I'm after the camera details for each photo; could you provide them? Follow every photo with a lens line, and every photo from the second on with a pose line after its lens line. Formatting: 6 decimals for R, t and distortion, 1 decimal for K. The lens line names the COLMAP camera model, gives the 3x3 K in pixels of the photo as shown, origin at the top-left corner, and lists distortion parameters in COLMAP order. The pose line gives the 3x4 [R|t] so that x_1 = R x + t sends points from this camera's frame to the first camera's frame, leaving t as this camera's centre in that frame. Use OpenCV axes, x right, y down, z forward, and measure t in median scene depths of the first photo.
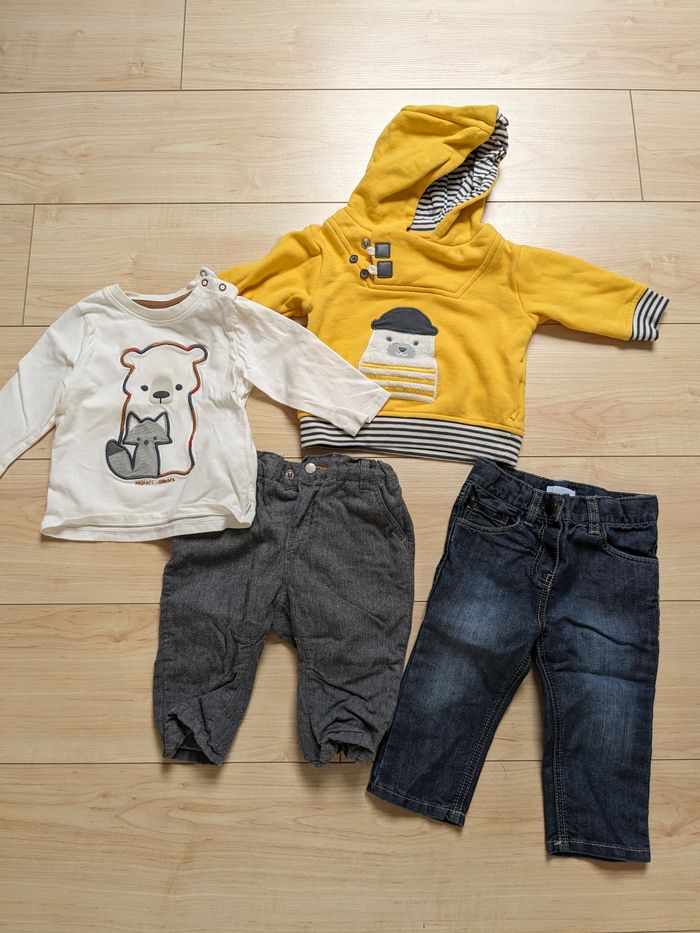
lens RADIAL K [[738.0, 0, 351.1], [0, 738.0, 463.7], [0, 0, 1]] dist [0.039300, -0.075073]
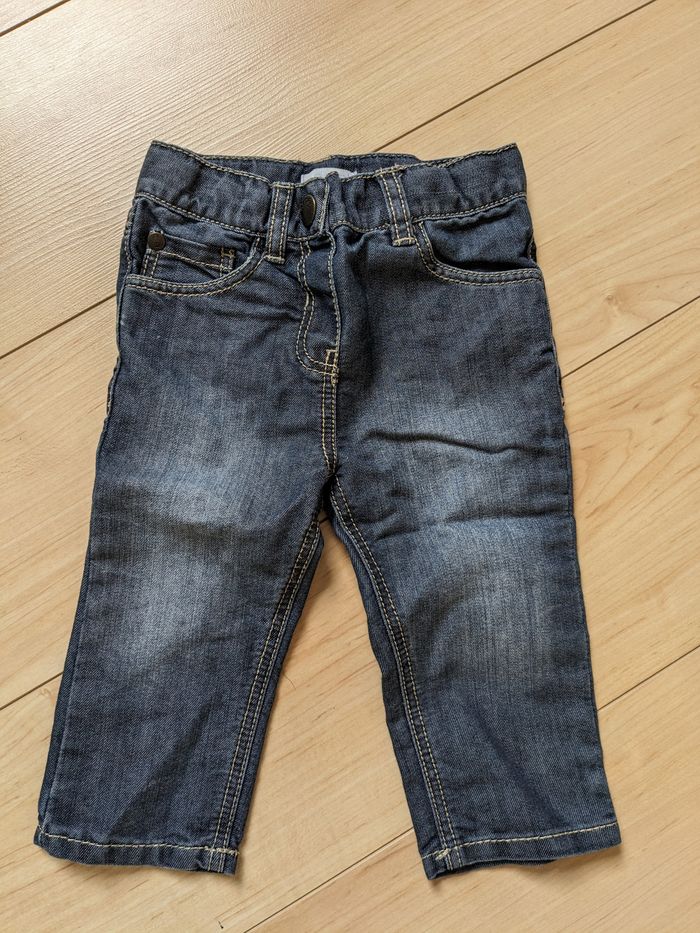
lens RADIAL K [[738.0, 0, 349.2], [0, 738.0, 468.8], [0, 0, 1]] dist [0.039300, -0.075073]
pose [[0.970703, -0.233638, 0.056109, 0.231960], [0.220769, 0.959397, 0.175552, 0.142204], [-0.094847, -0.158021, 0.982870, 0.506449]]
